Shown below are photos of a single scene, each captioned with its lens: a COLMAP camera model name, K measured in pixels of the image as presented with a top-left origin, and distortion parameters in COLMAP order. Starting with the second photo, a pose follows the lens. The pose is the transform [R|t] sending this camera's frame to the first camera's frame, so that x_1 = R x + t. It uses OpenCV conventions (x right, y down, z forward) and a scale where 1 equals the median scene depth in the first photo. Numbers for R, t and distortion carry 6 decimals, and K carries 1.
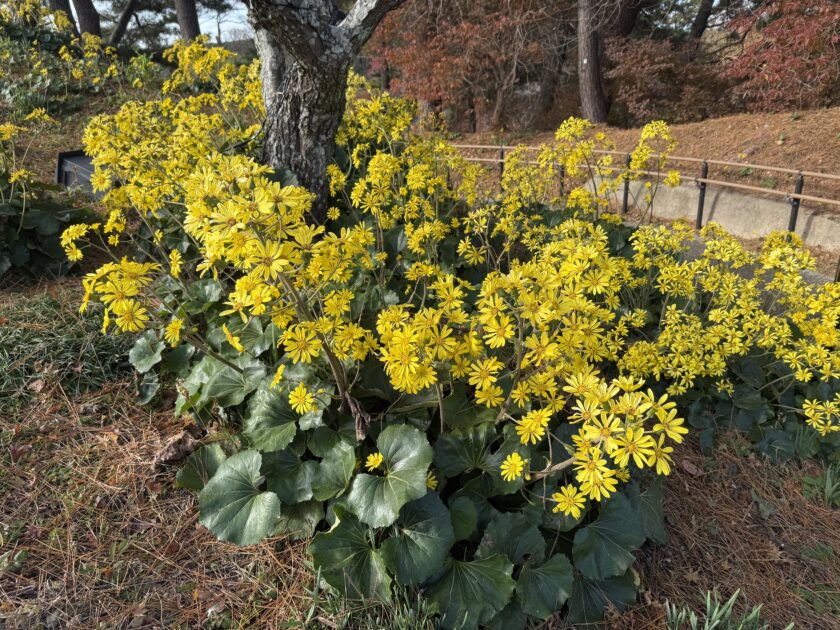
lens RADIAL K [[589.0, 0, 415.9], [0, 589.0, 314.1], [0, 0, 1]] dist [0.006982, 0.009454]
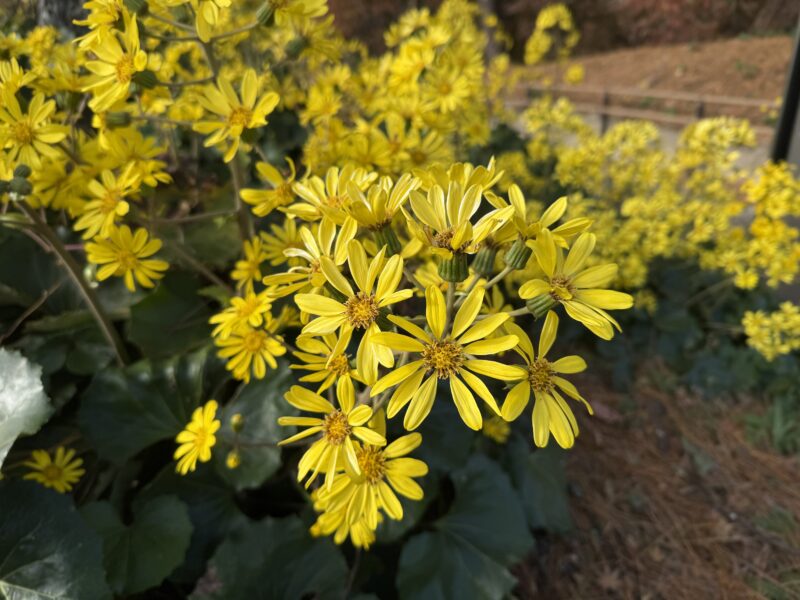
lens RADIAL K [[560.9, 0, 403.3], [0, 560.9, 300.5], [0, 0, 1]] dist [0.006982, 0.009454]
pose [[0.993316, -0.028153, 0.111941, 0.169985], [0.023219, 0.998711, 0.045145, 0.099815], [-0.113068, -0.042245, 0.992689, 0.396101]]
